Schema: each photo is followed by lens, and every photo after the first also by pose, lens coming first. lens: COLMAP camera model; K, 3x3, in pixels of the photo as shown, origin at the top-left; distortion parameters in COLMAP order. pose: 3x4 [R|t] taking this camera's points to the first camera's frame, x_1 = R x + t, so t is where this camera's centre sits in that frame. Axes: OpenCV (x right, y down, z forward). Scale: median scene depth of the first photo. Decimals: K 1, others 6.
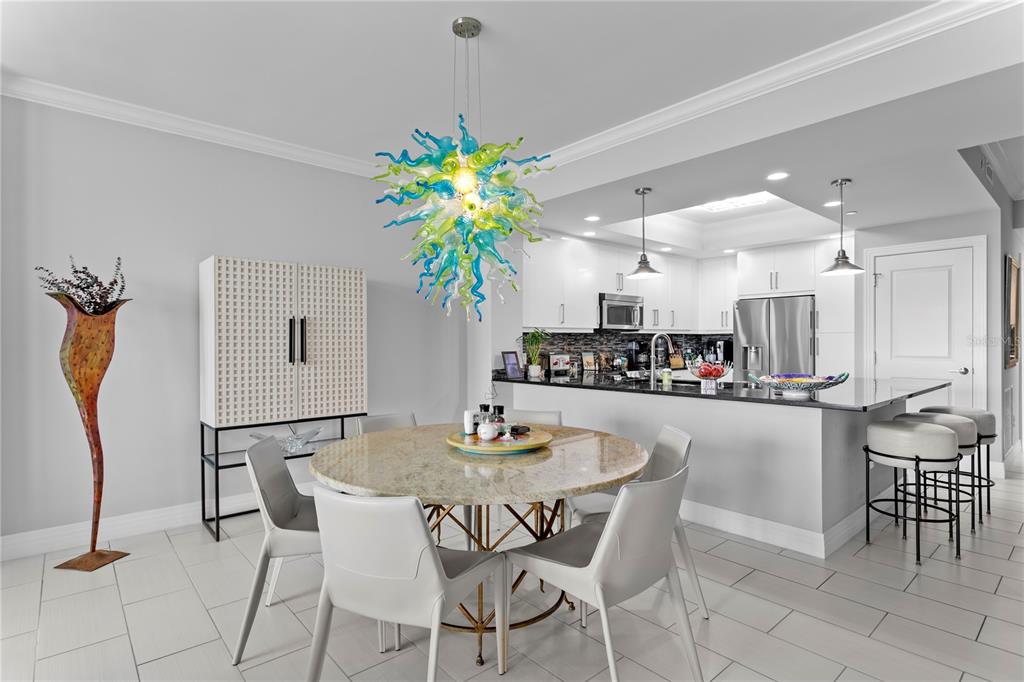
lens RADIAL K [[512.5, 0, 513.0], [0, 512.5, 339.4], [0, 0, 1]] dist [-0.001030, -0.000042]
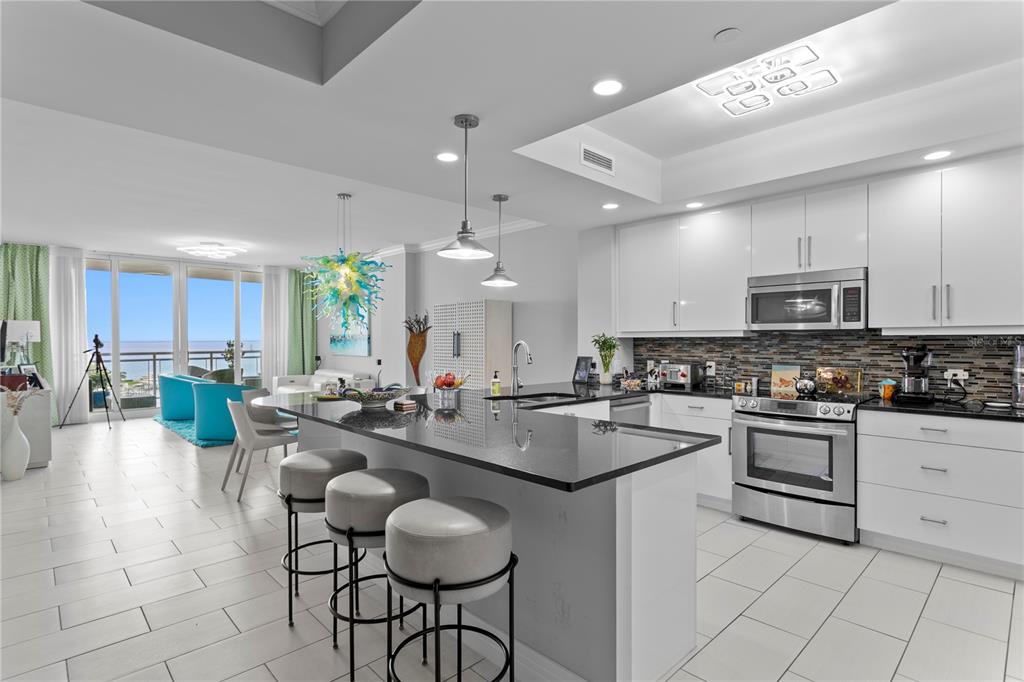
lens RADIAL K [[512.5, 0, 513.5], [0, 512.5, 343.1], [0, 0, 1]] dist [-0.001030, -0.000042]
pose [[0.042854, 0.004721, -0.999070, 0.854421], [-0.001066, 0.999988, 0.004680, -0.006583], [0.999081, 0.000864, 0.042859, 0.663457]]
